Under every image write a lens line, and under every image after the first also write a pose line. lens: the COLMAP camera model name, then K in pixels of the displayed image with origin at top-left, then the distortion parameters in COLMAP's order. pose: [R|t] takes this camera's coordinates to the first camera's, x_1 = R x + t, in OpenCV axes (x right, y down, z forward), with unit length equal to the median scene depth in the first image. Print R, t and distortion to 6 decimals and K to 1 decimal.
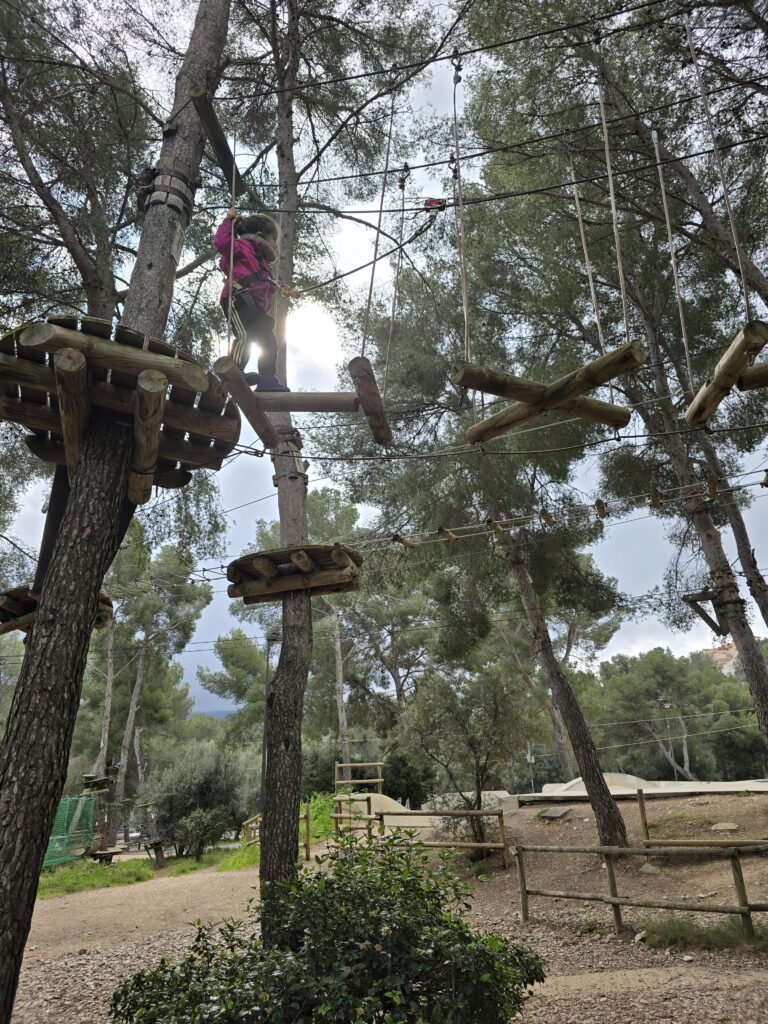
lens RADIAL K [[693.8, 0, 384.2], [0, 693.8, 513.4], [0, 0, 1]] dist [0.043986, -0.005476]
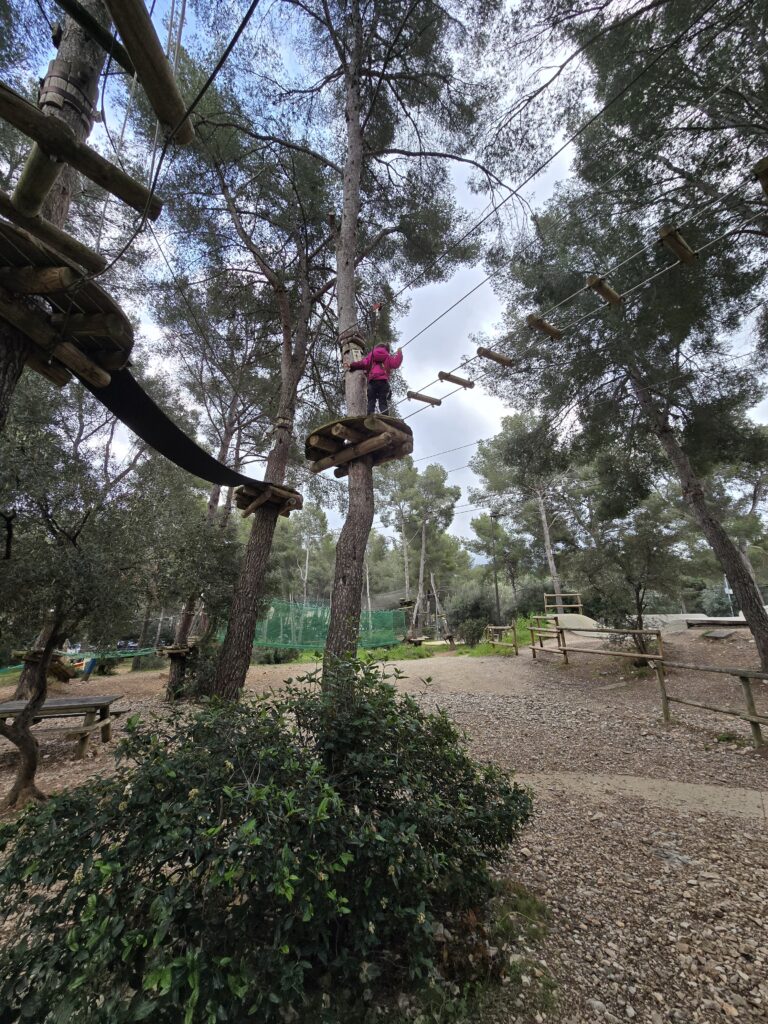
lens RADIAL K [[413.1, 0, 385.3], [0, 413.1, 508.8], [0, 0, 1]] dist [0.001747, 0.000091]
pose [[0.871104, -0.094779, -0.481865, 0.089281], [0.162125, 0.981691, 0.099995, 0.045447], [0.463565, -0.165229, 0.870521, 0.131062]]
